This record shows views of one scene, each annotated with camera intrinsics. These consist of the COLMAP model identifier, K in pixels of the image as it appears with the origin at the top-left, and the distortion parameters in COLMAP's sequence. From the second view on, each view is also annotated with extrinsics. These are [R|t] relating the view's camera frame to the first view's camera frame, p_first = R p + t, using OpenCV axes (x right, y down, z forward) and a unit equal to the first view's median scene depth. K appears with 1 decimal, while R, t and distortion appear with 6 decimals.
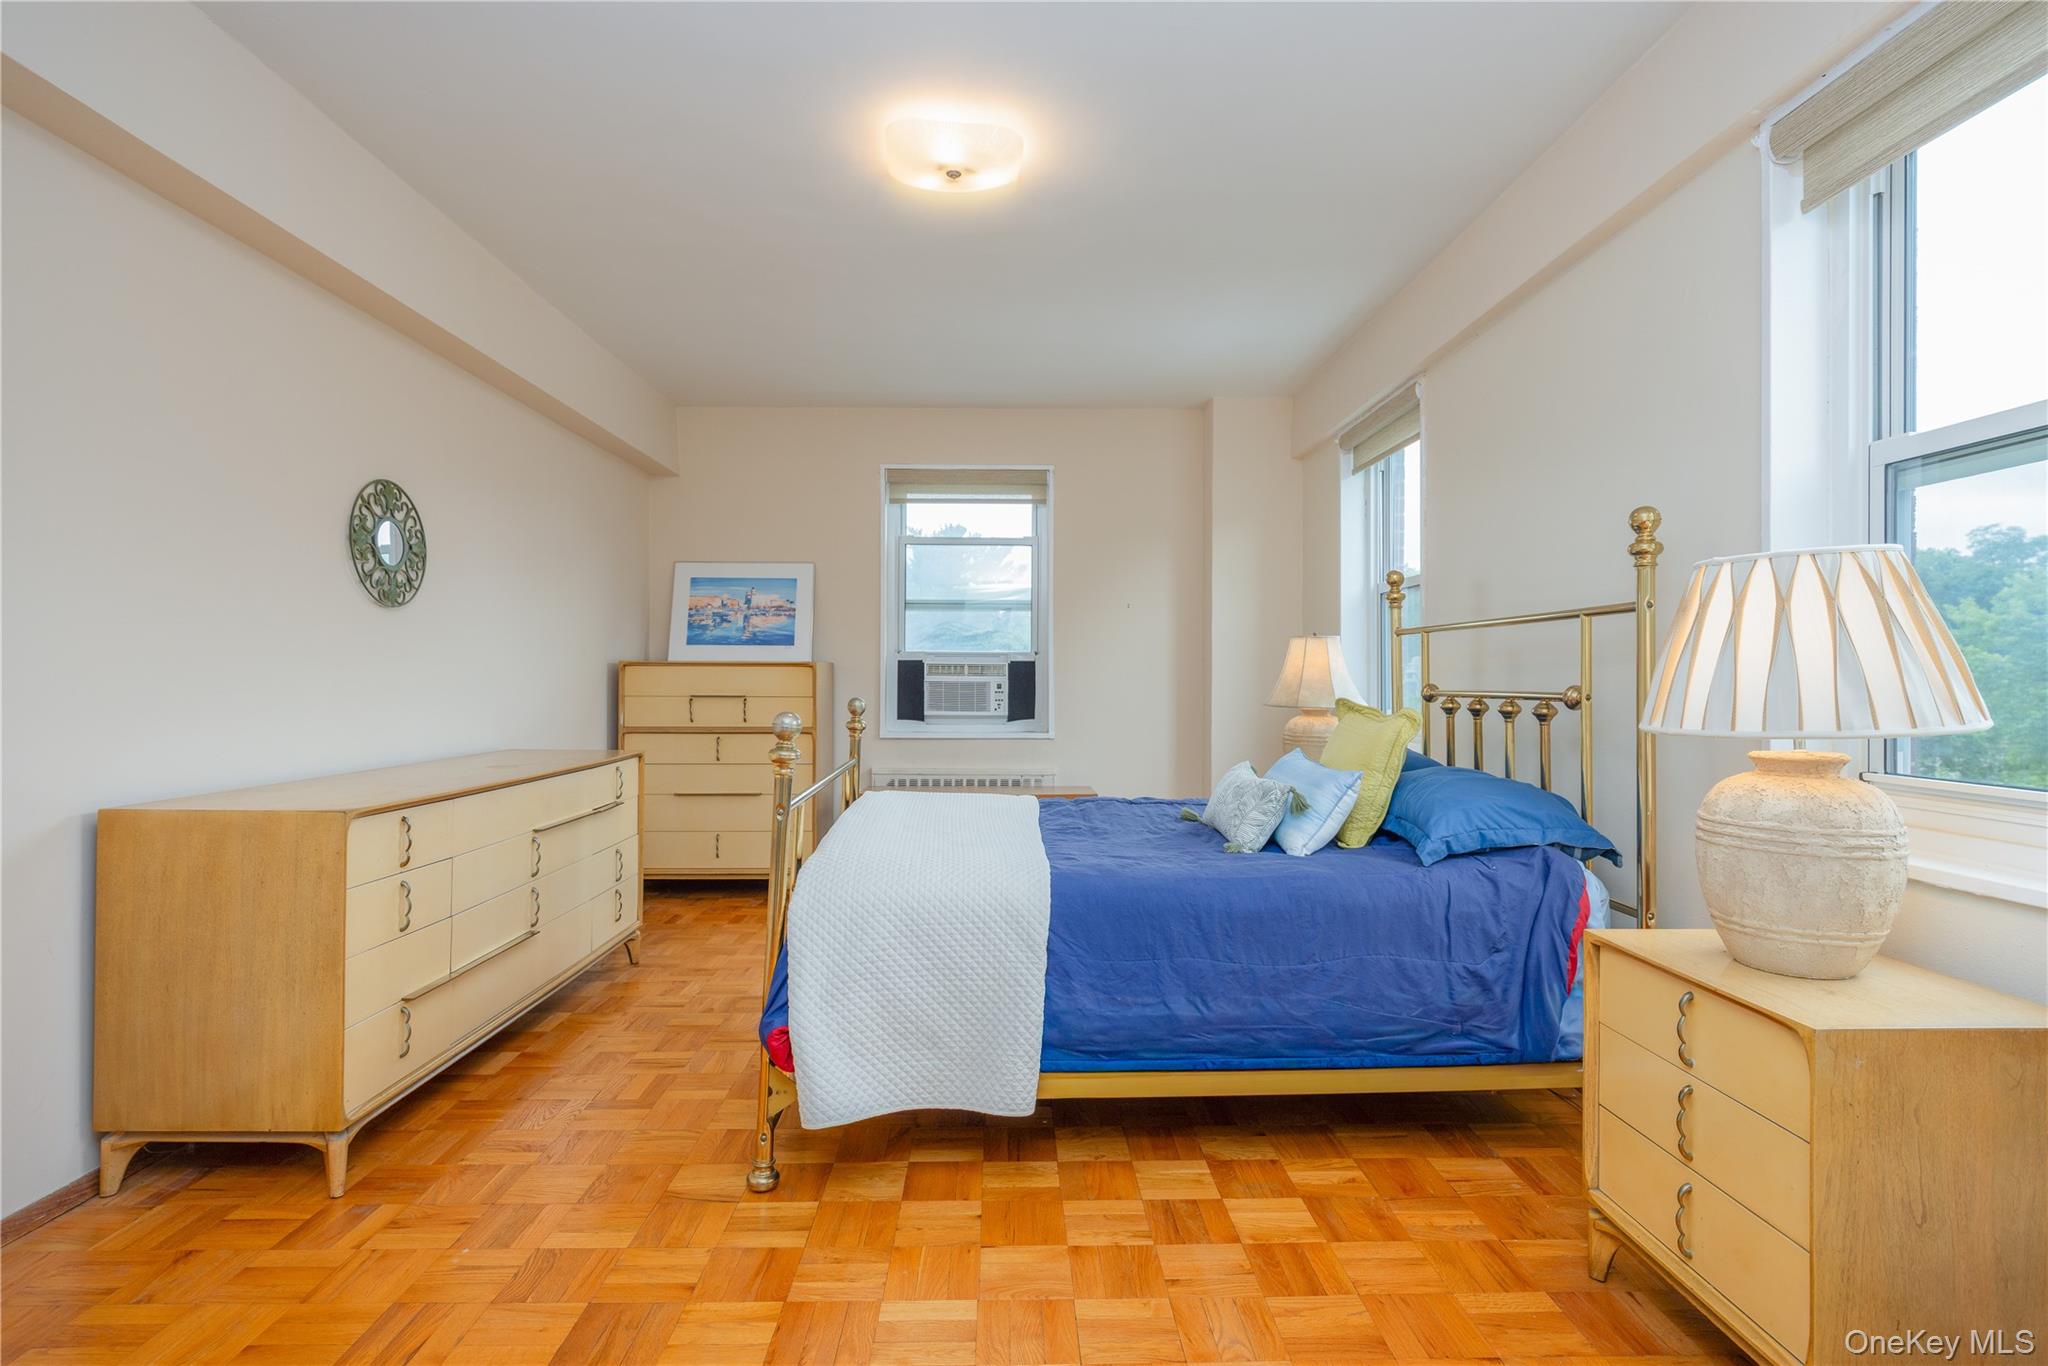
lens RADIAL K [[996.0, 0, 1029.5], [0, 996.0, 678.9], [0, 0, 1]] dist [0.004268, -0.004735]
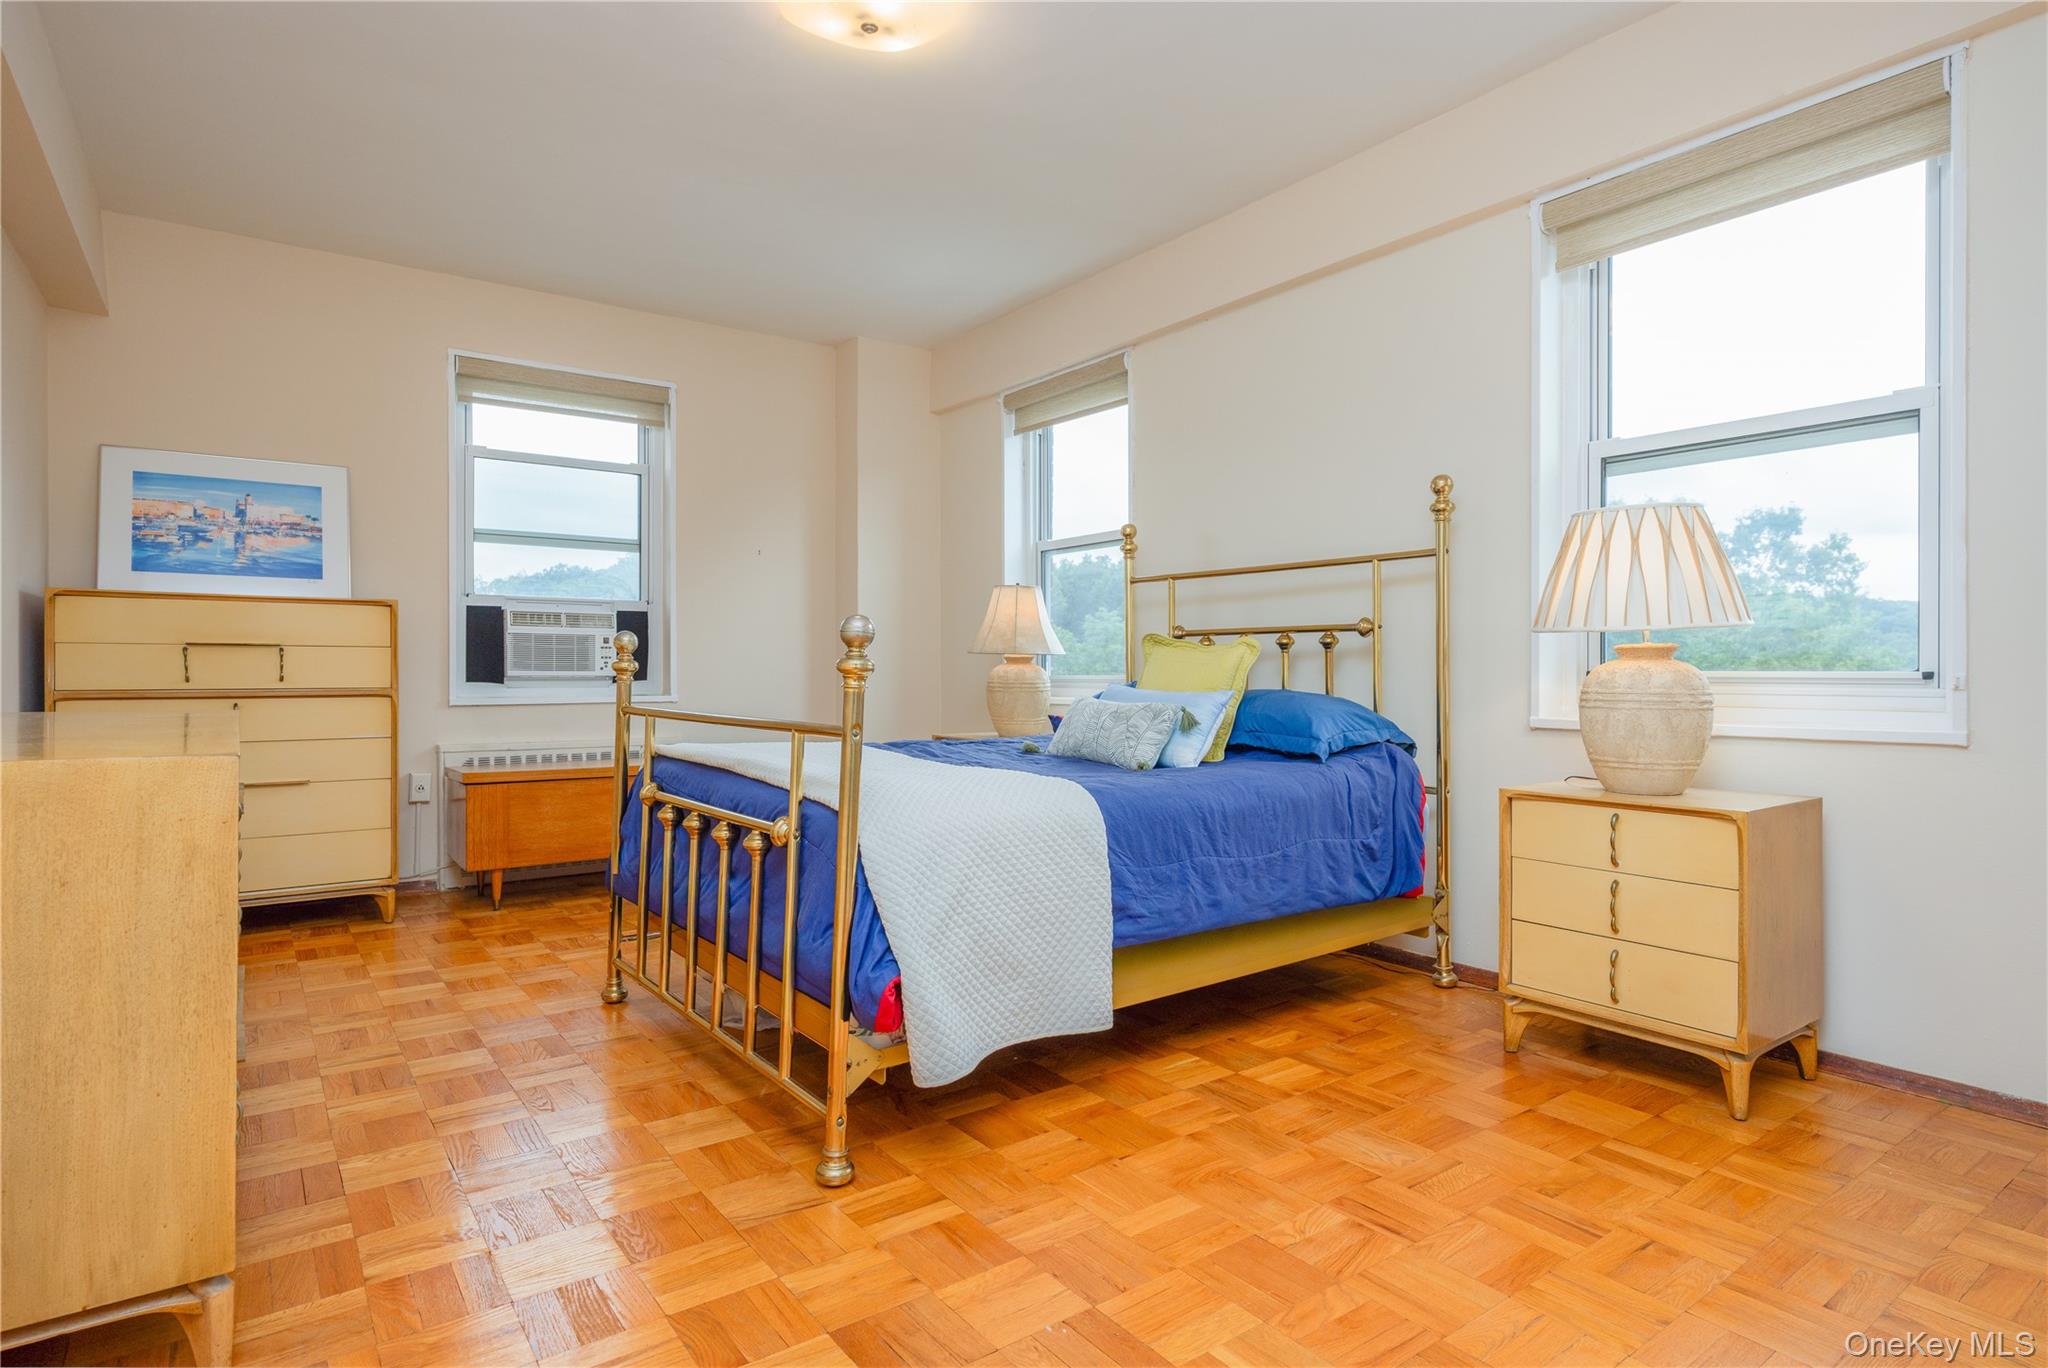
lens RADIAL K [[1069.2, 0, 1028.2], [0, 1069.2, 676.8], [0, 0, 1]] dist [0.002647, -0.002731]
pose [[0.821825, -0.006961, 0.569698, -0.525936], [0.002162, 0.999956, 0.009100, 0.064045], [-0.569736, -0.006247, 0.821804, 0.140921]]
